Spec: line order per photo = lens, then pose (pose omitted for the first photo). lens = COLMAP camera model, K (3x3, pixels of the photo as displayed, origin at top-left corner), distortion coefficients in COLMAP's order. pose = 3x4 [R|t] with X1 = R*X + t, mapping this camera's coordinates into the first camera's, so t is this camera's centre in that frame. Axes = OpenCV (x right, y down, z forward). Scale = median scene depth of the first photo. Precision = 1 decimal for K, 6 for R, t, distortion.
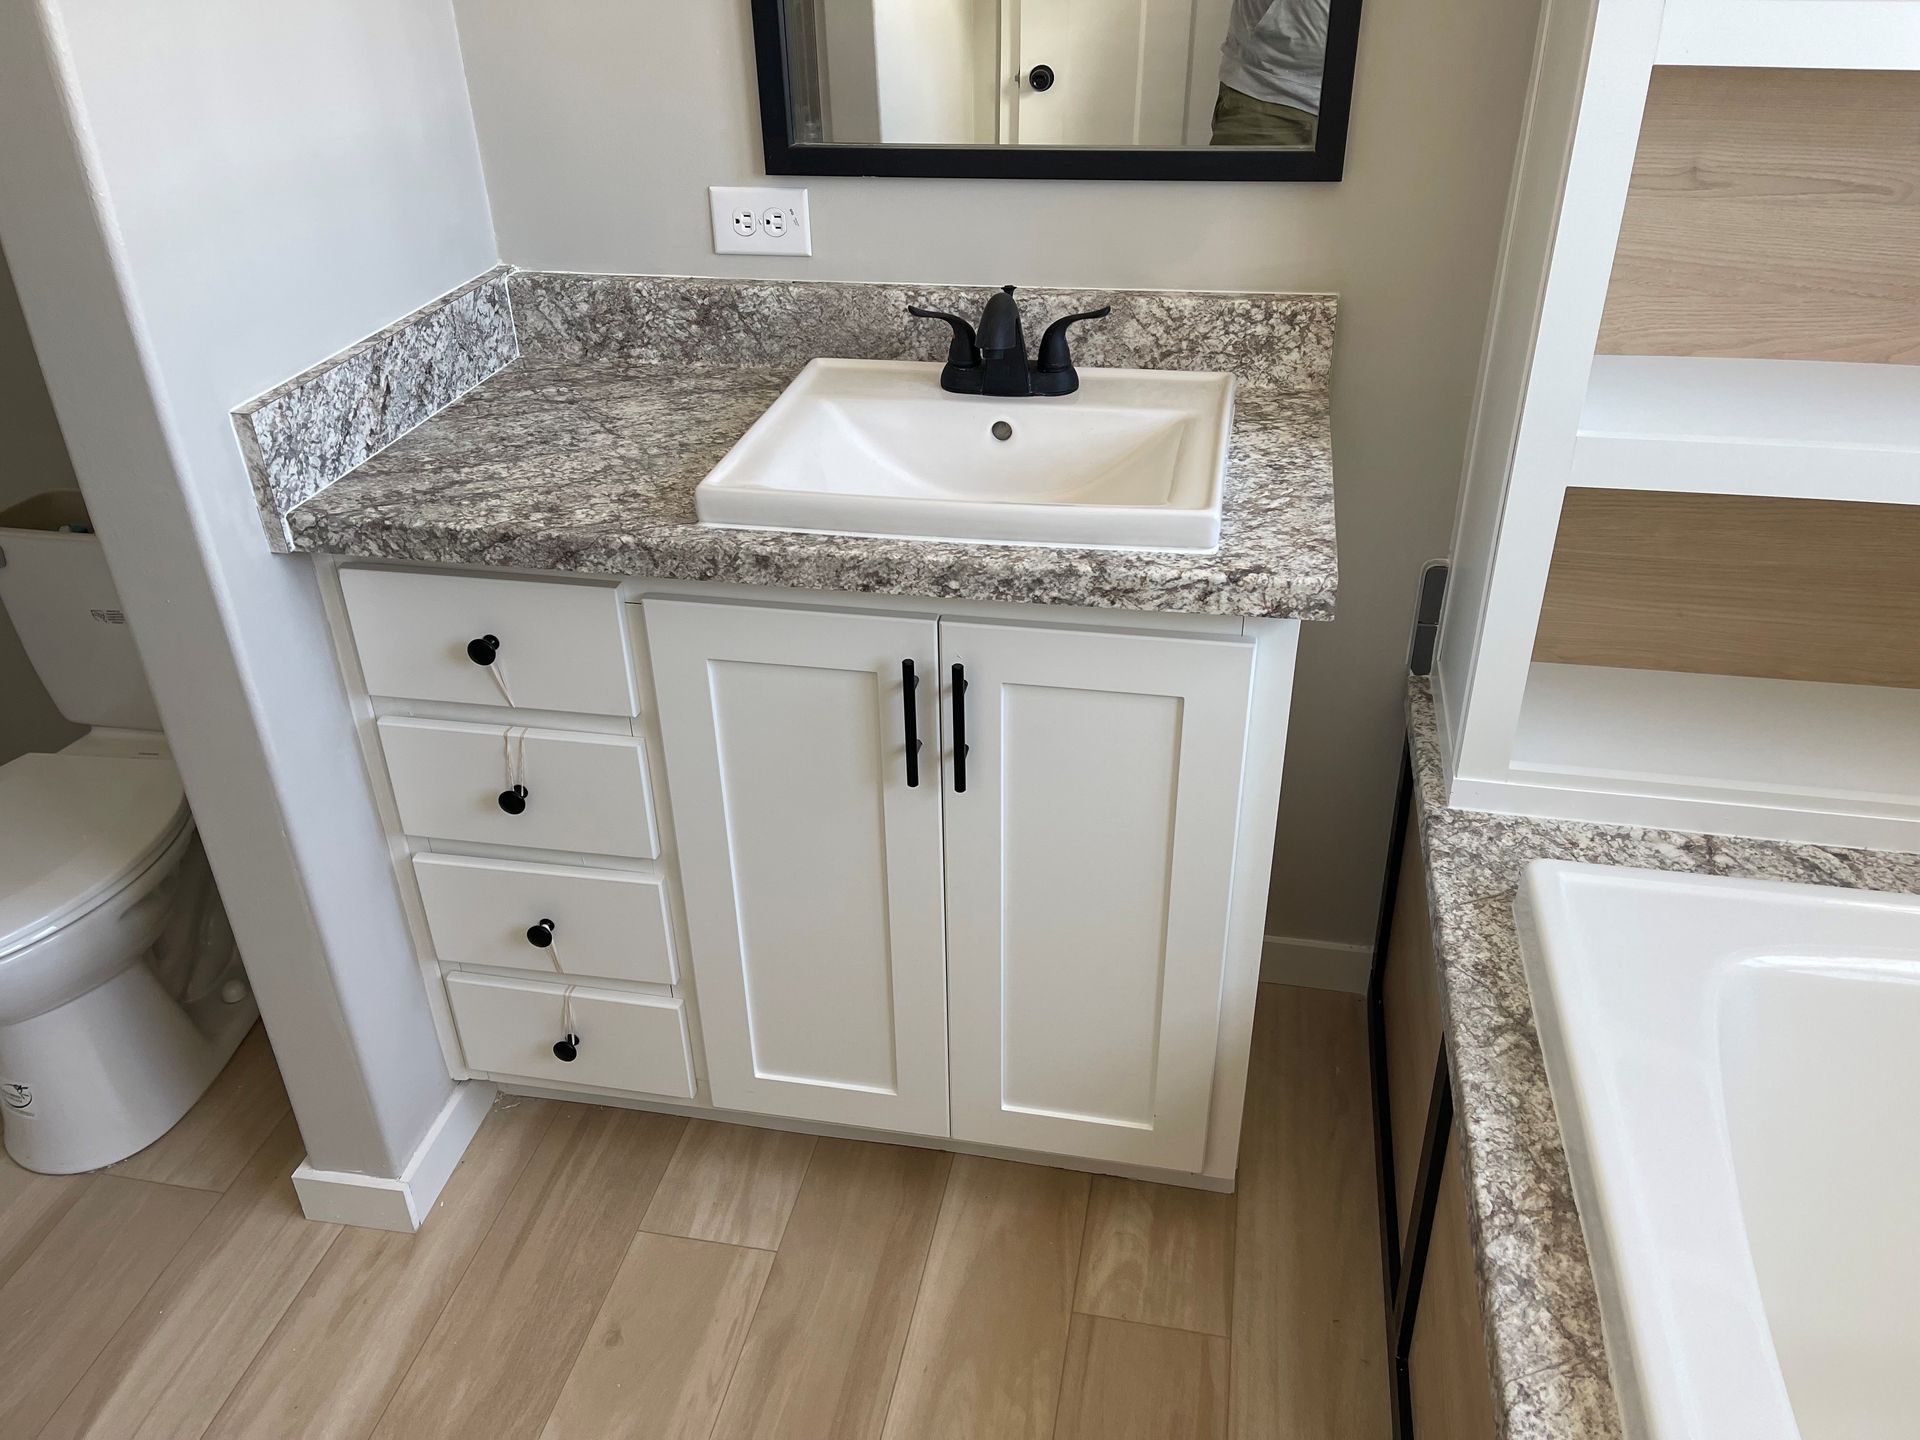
lens RADIAL K [[1460.7, 0, 965.1], [0, 1460.7, 709.3], [0, 0, 1]] dist [0.094568, -0.118832]
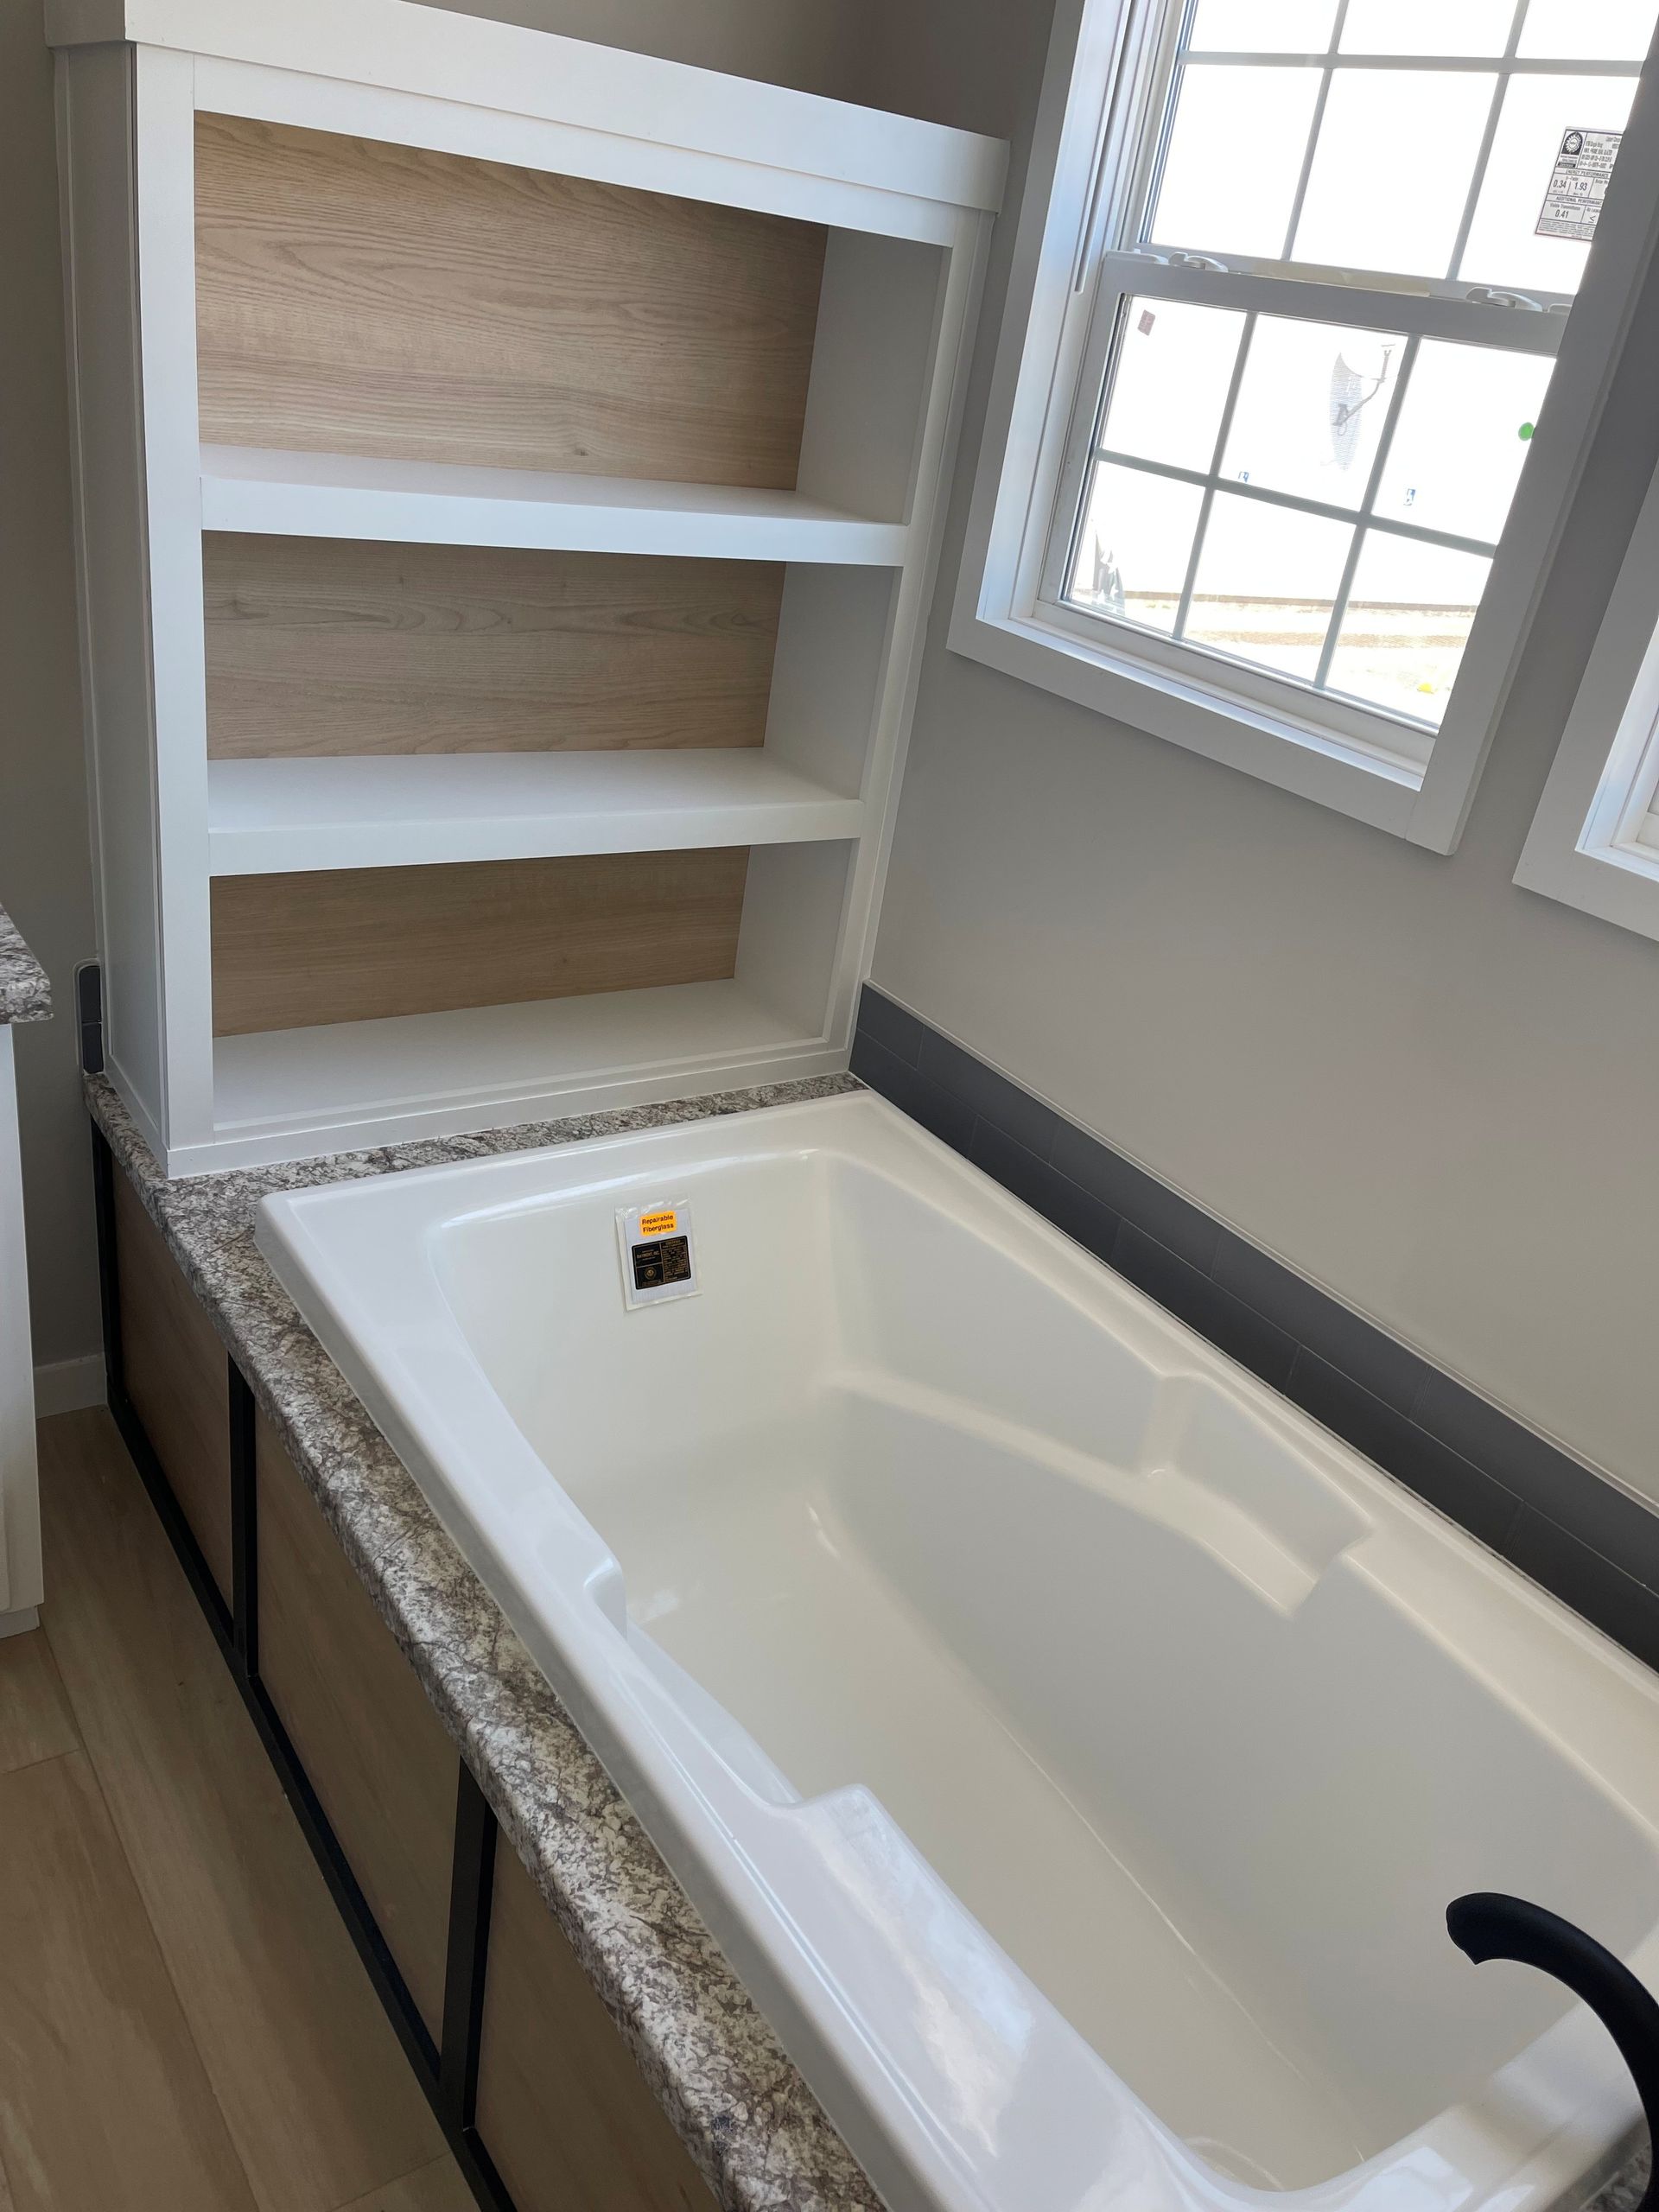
lens RADIAL K [[1678.4, 0, 829.5], [0, 1678.4, 1106.0], [0, 0, 1]] dist [0.082979, -0.105050]
pose [[0.687125, -0.209503, 0.695678, -0.219842], [0.222700, 0.972165, 0.072805, 0.035491], [-0.691566, 0.104901, 0.714655, -0.264348]]
